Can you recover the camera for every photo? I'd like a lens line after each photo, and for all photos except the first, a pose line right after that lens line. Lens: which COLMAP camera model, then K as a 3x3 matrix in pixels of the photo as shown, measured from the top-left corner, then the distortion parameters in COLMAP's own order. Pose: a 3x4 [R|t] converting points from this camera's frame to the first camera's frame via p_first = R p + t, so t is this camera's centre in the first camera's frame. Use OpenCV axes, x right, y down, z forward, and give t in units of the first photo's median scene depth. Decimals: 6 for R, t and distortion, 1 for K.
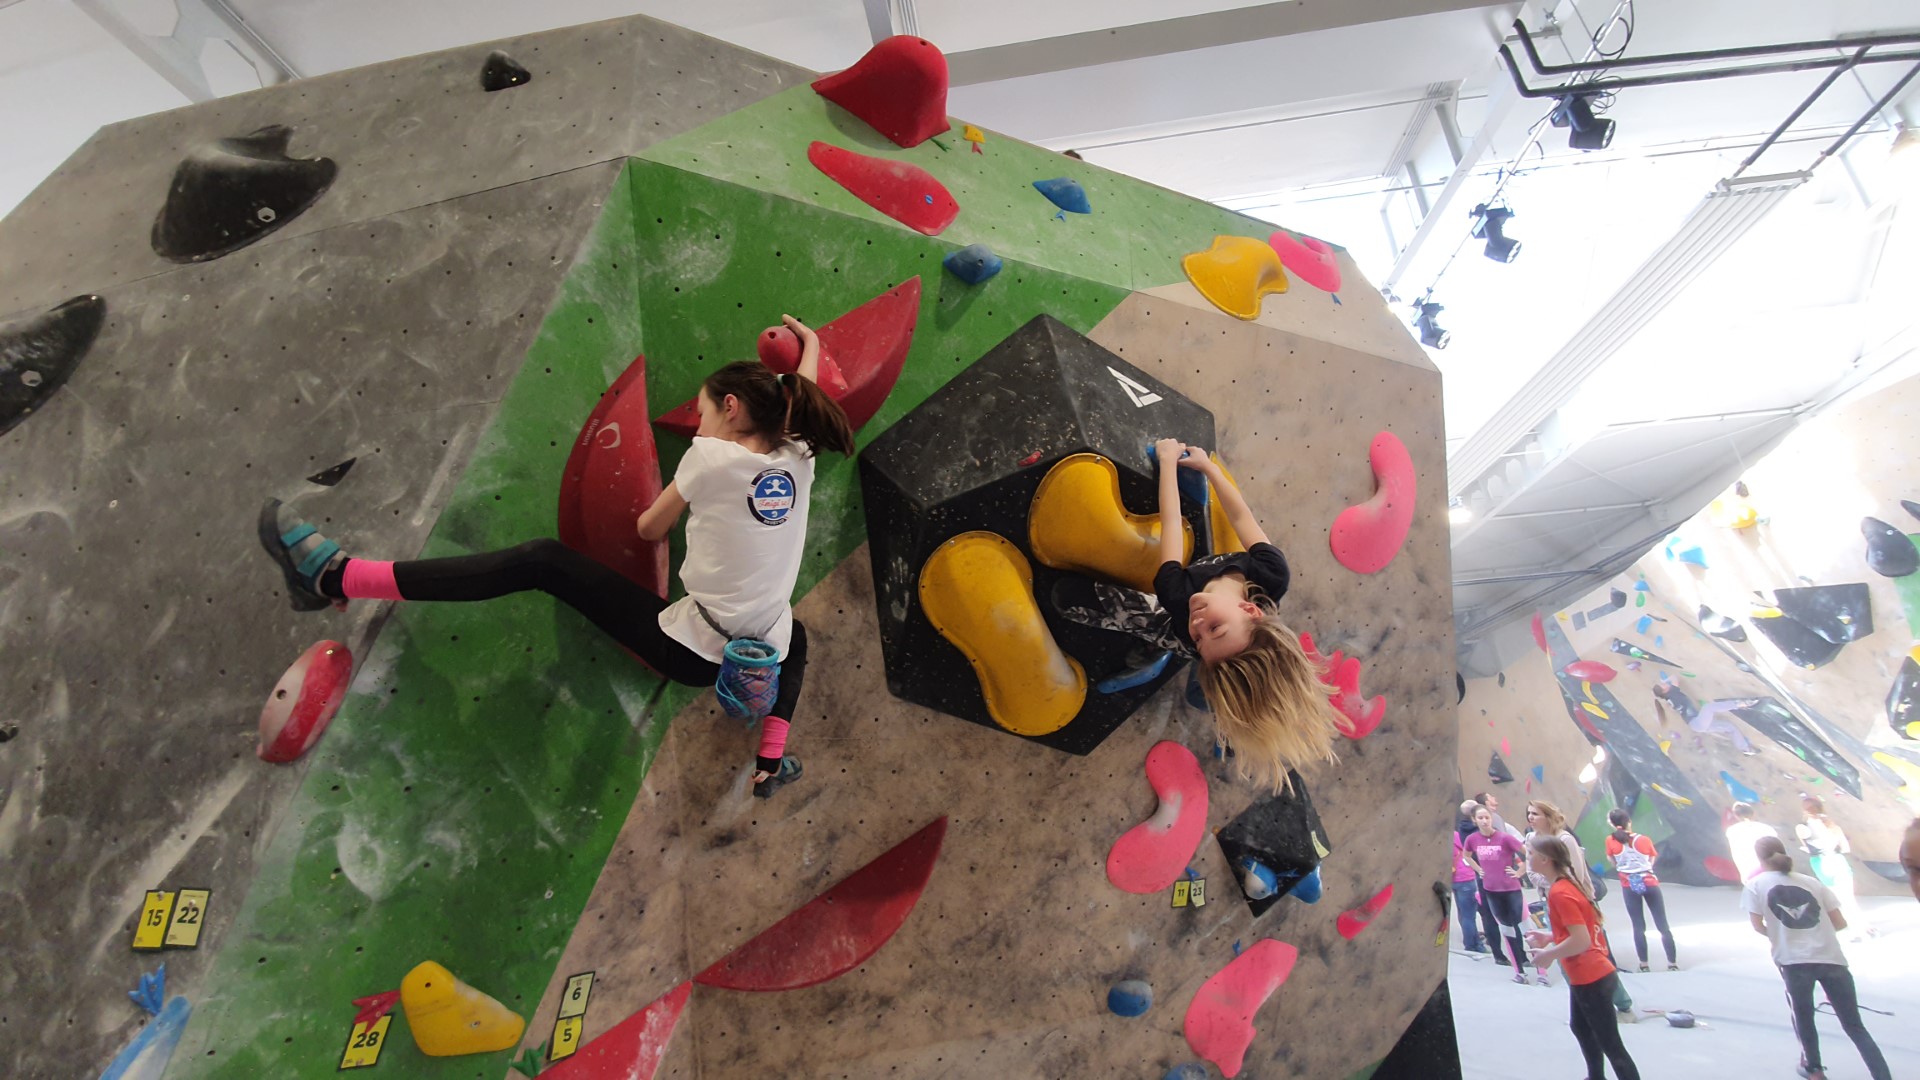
lens RADIAL K [[763.8, 0, 961.7], [0, 763.8, 546.4], [0, 0, 1]] dist [0.013668, -0.018000]
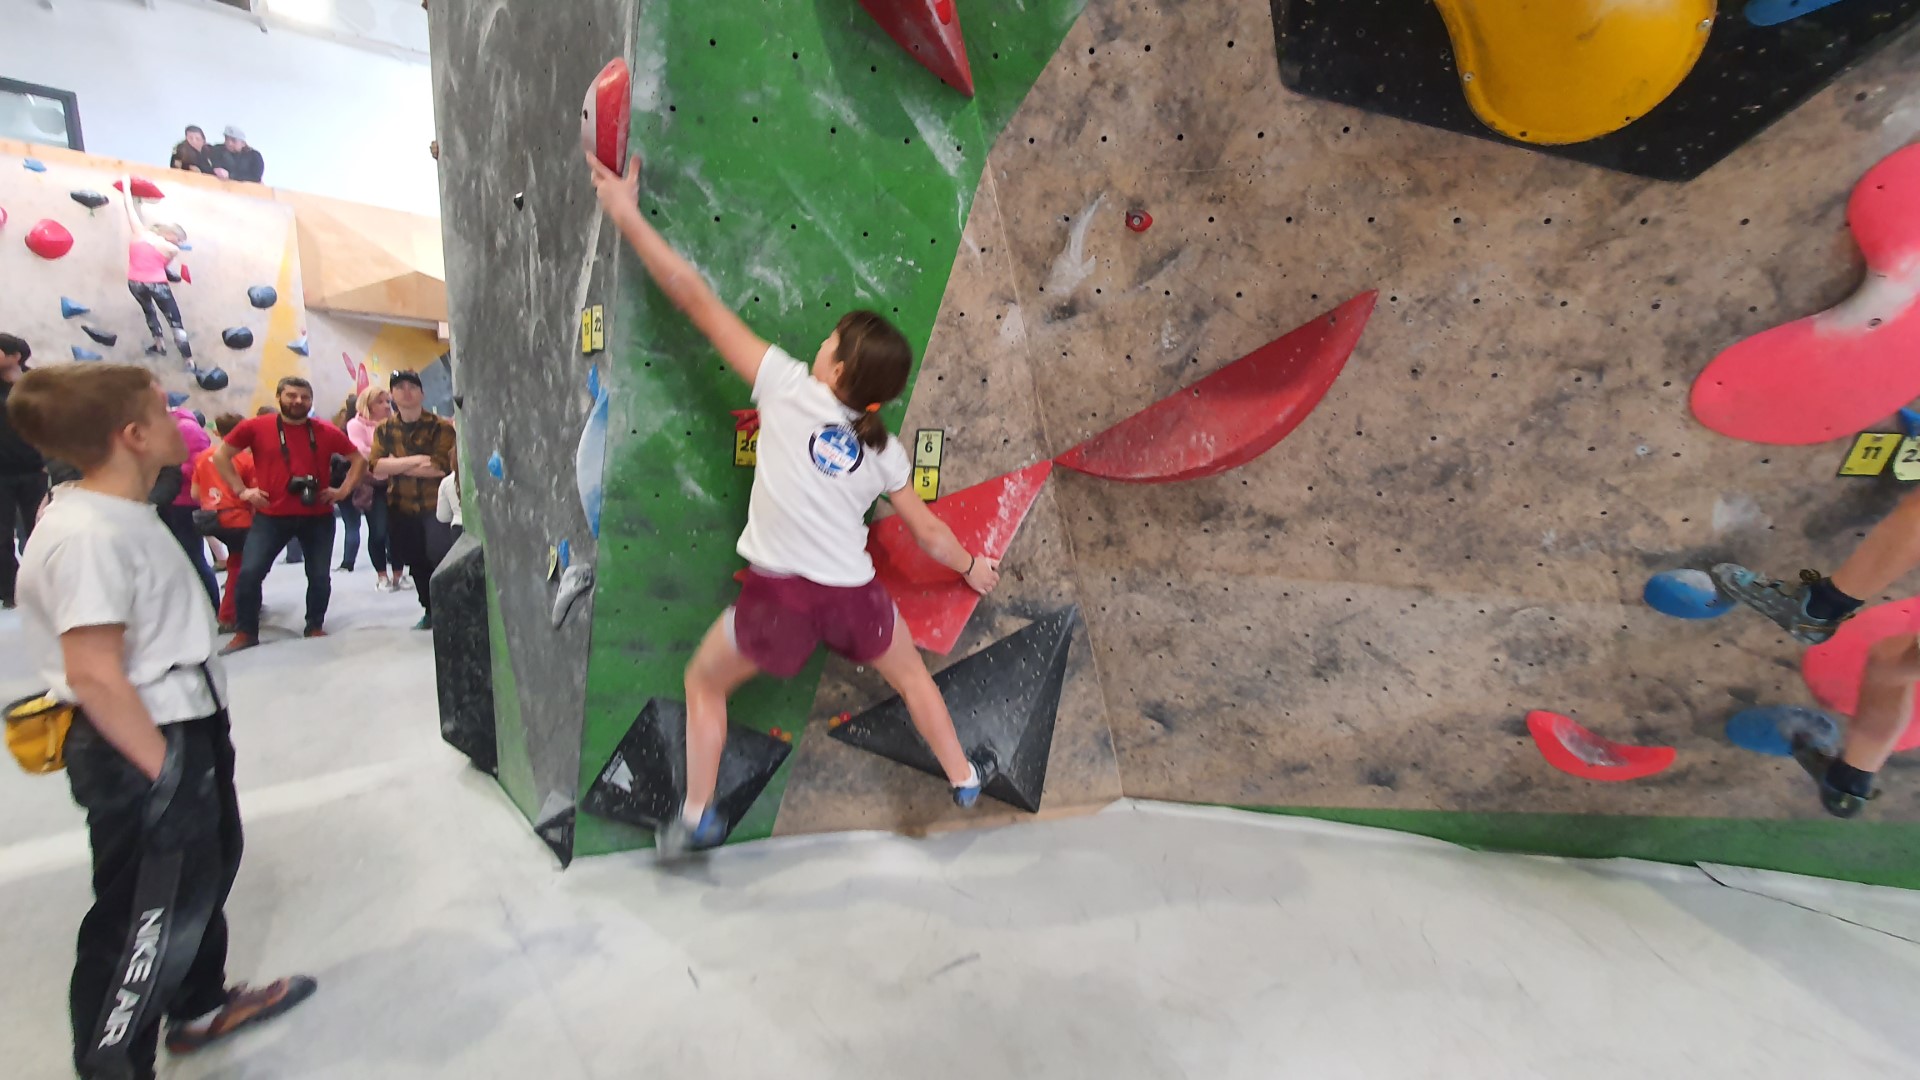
lens RADIAL K [[765.1, 0, 960.0], [0, 765.1, 540.0], [0, 0, 1]] dist [0.000263, -0.000756]
pose [[0.768751, 0.179870, -0.613733, 0.162182], [0.144535, 0.885947, 0.440691, 0.209755], [0.623002, -0.427487, 0.655075, 0.250831]]
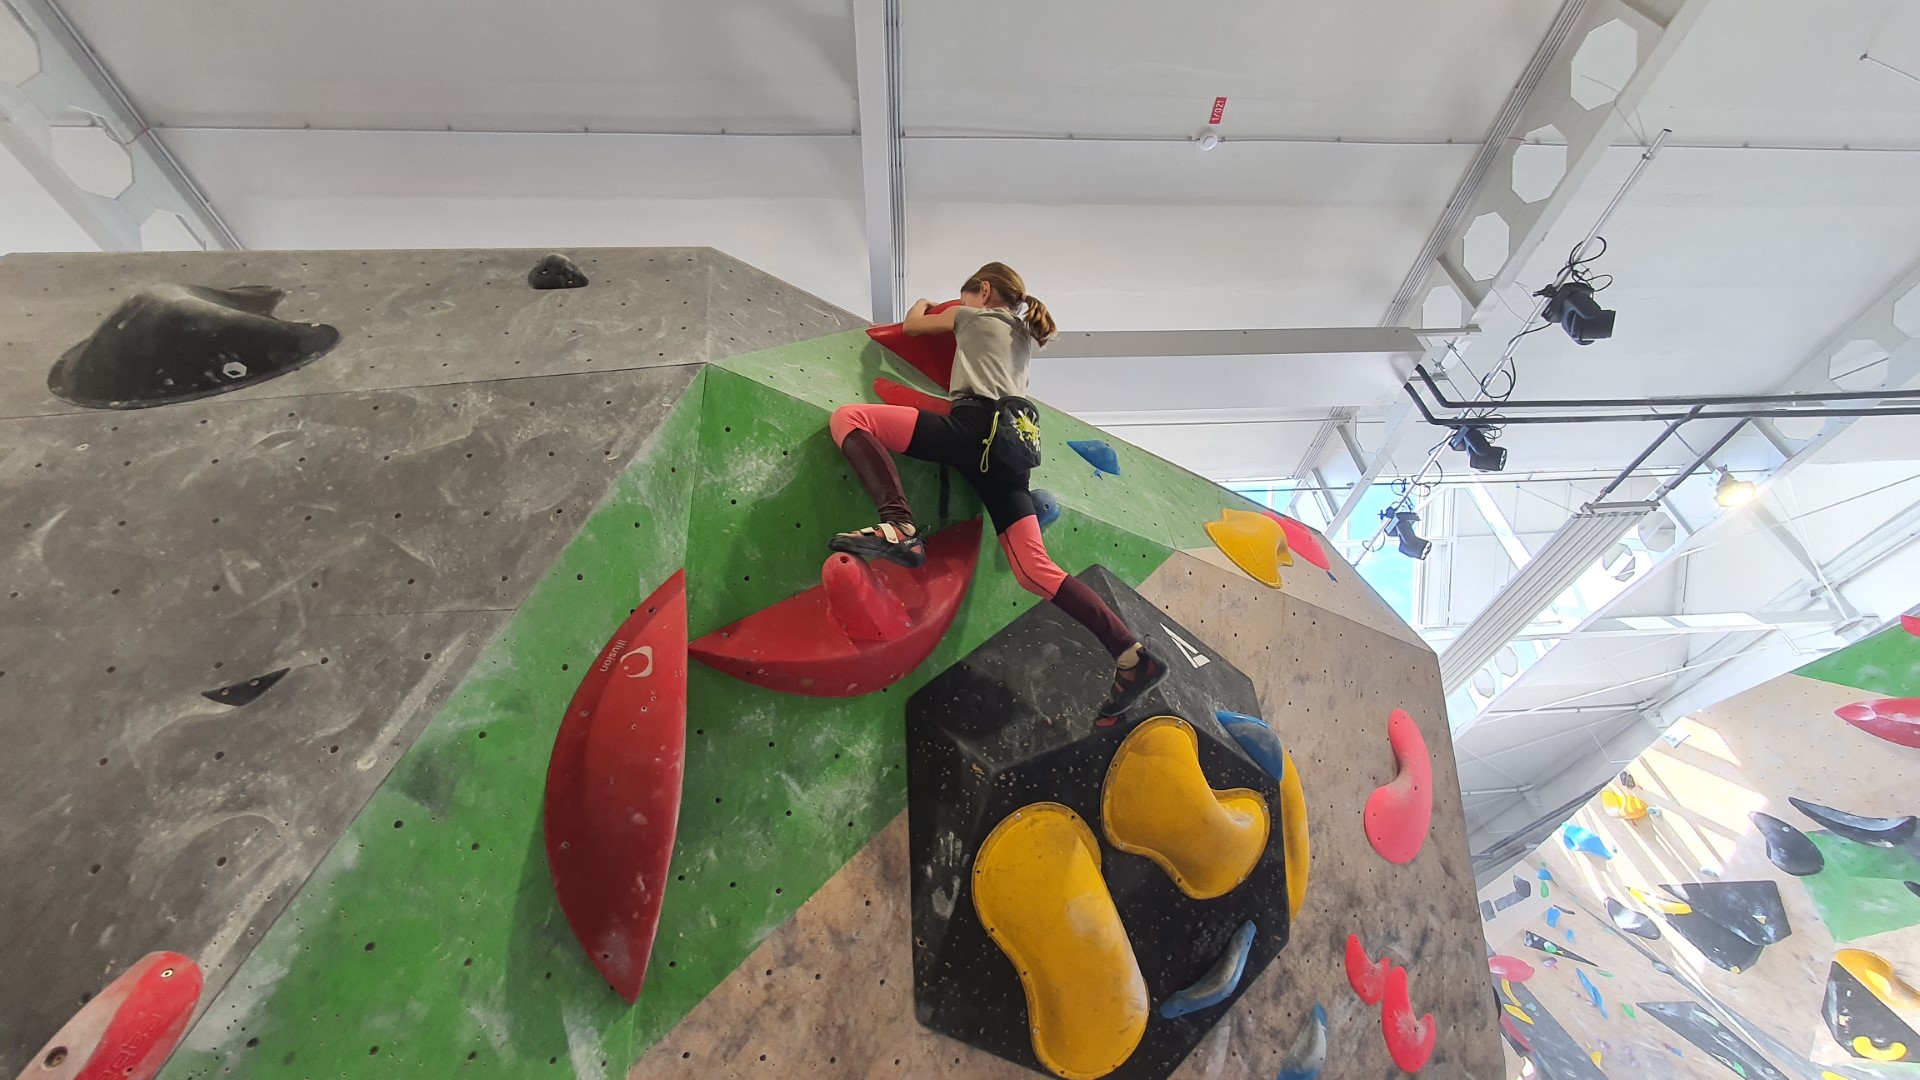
lens RADIAL K [[765.1, 0, 960.0], [0, 765.1, 540.0], [0, 0, 1]] dist [0.000263, -0.000756]
pose [[0.985701, 0.088383, 0.143465, -0.206058], [-0.036370, 0.942926, -0.331011, -0.009957], [-0.164532, 0.321060, 0.932657, 0.128479]]
